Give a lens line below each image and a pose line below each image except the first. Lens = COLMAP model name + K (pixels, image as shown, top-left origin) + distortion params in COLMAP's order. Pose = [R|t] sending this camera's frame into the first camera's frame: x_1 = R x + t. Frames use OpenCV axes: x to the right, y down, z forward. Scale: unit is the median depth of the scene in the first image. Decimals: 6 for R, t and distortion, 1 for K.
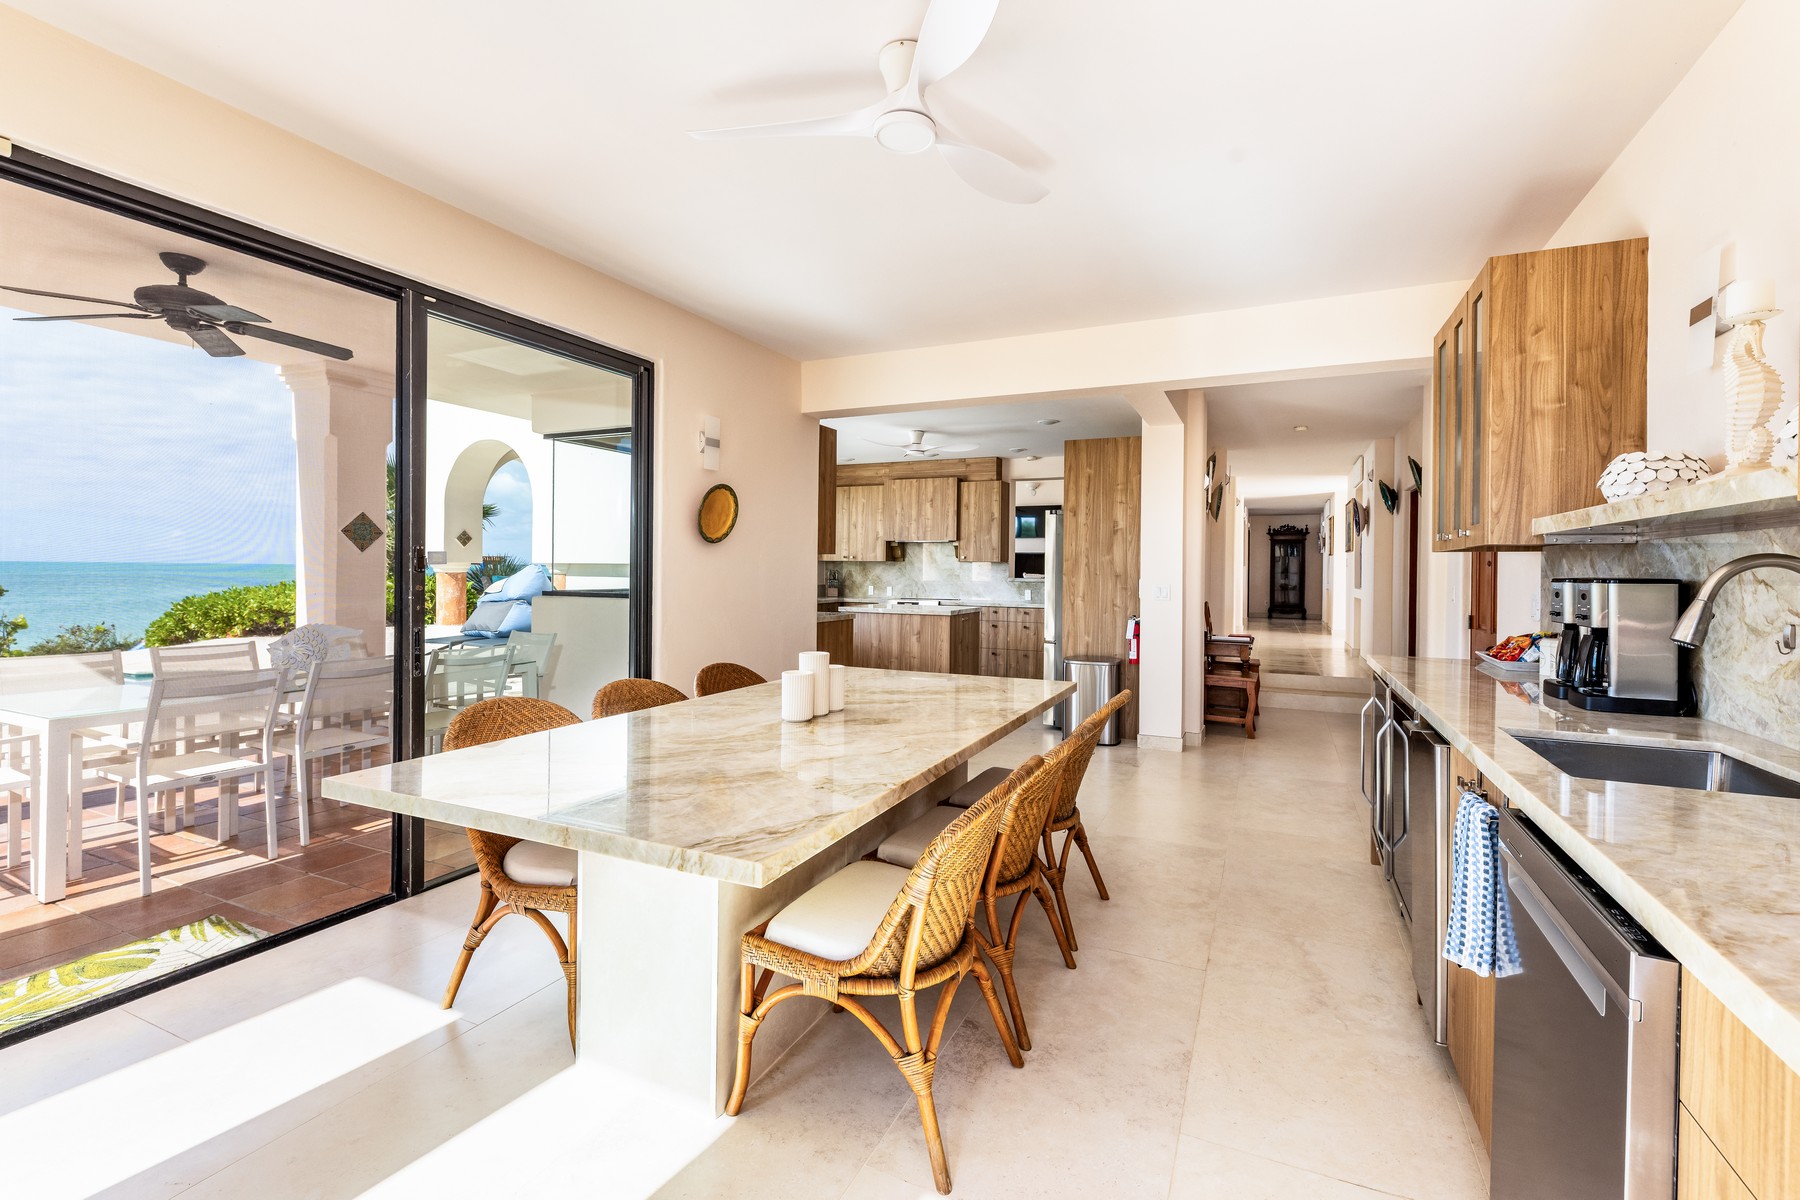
lens RADIAL K [[815.1, 0, 899.4], [0, 815.1, 583.7], [0, 0, 1]] dist [0.000691, 0.000054]
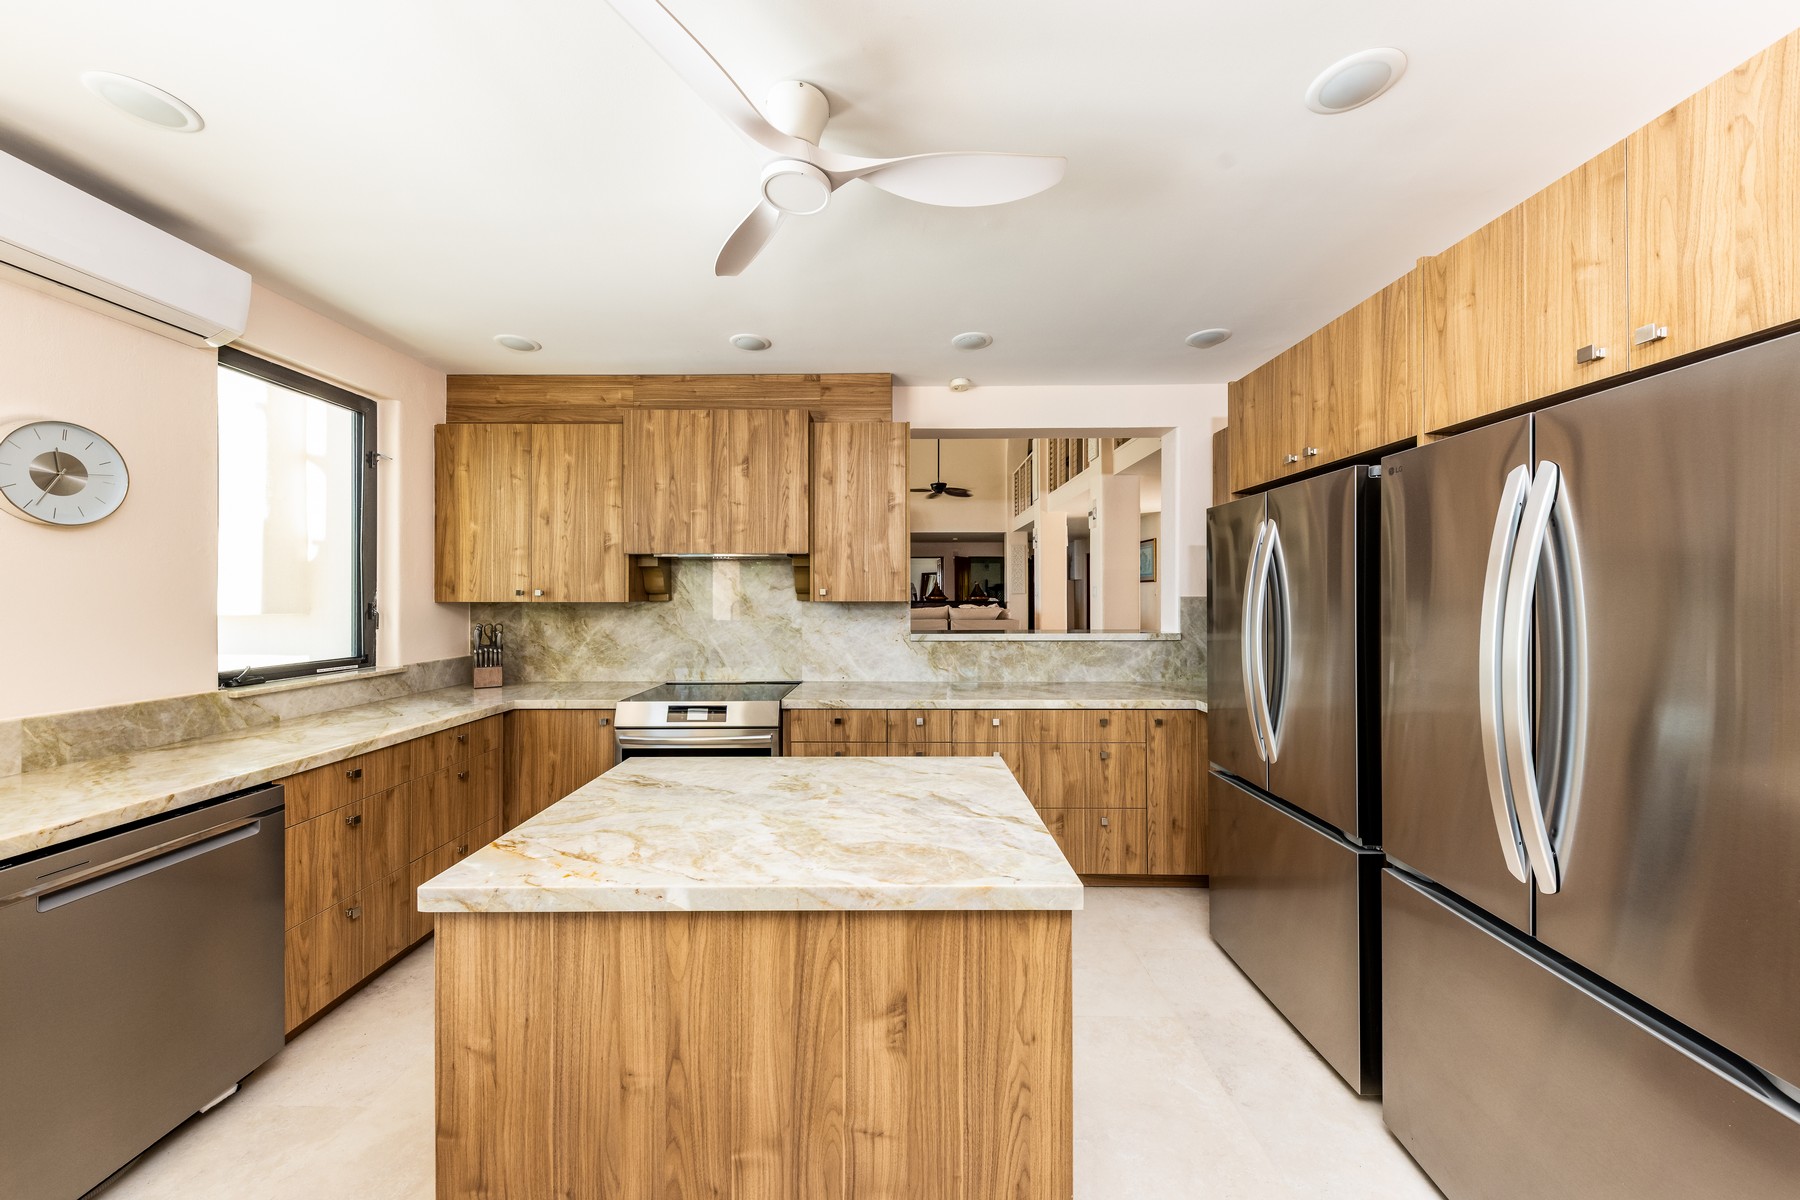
lens RADIAL K [[604.6, 0, 883.5], [0, 604.6, 593.3], [0, 0, 1]] dist [0.002030, -0.000011]
pose [[0.907253, -0.010290, 0.420459, -0.029842], [0.016392, 0.999806, -0.010902, -0.027241], [-0.420266, 0.016783, 0.907246, 0.679065]]
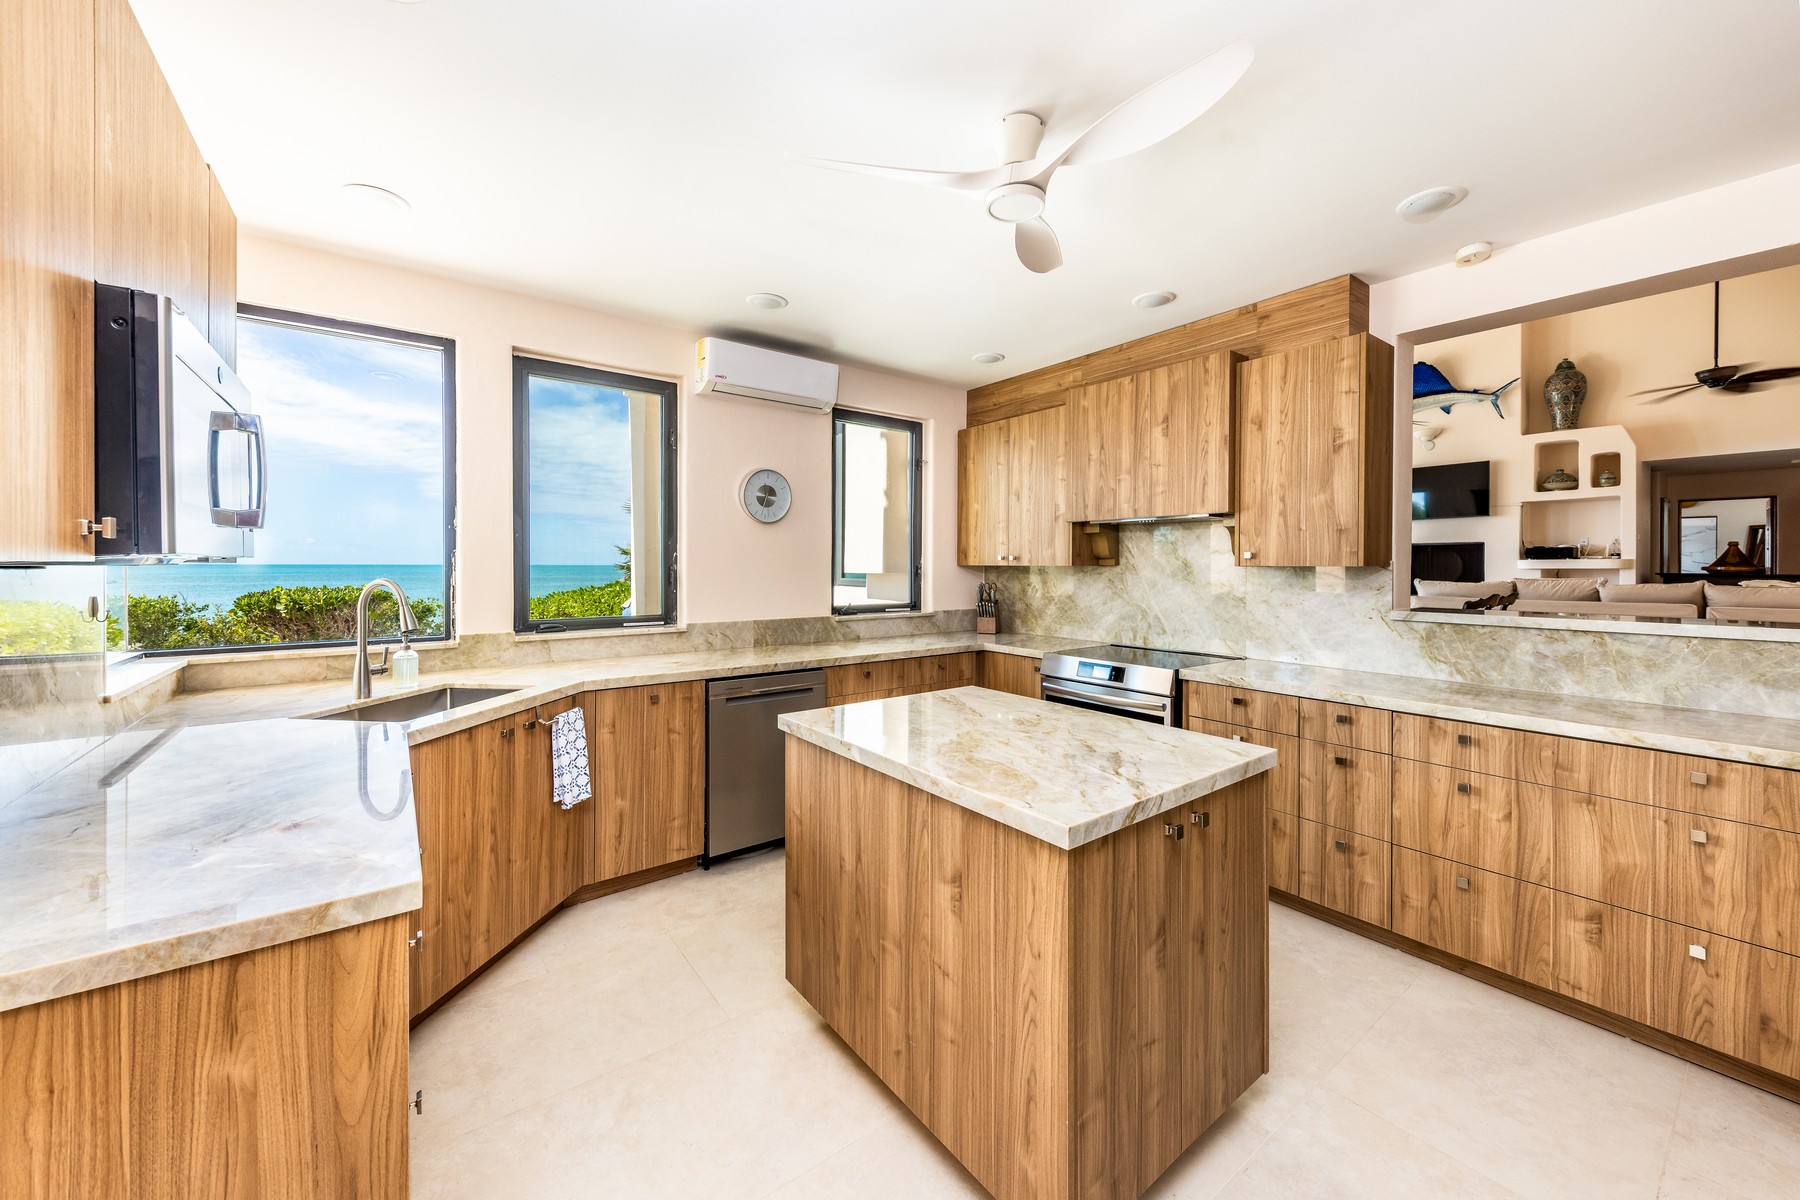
lens RADIAL K [[668.2, 0, 919.2], [0, 668.2, 569.8], [0, 0, 1]] dist [0.002045, -0.000466]
pose [[0.892632, -0.004779, -0.450760, 0.080339], [0.000530, 0.999954, -0.009553, -0.022314], [0.450785, 0.008289, 0.892594, 0.638613]]
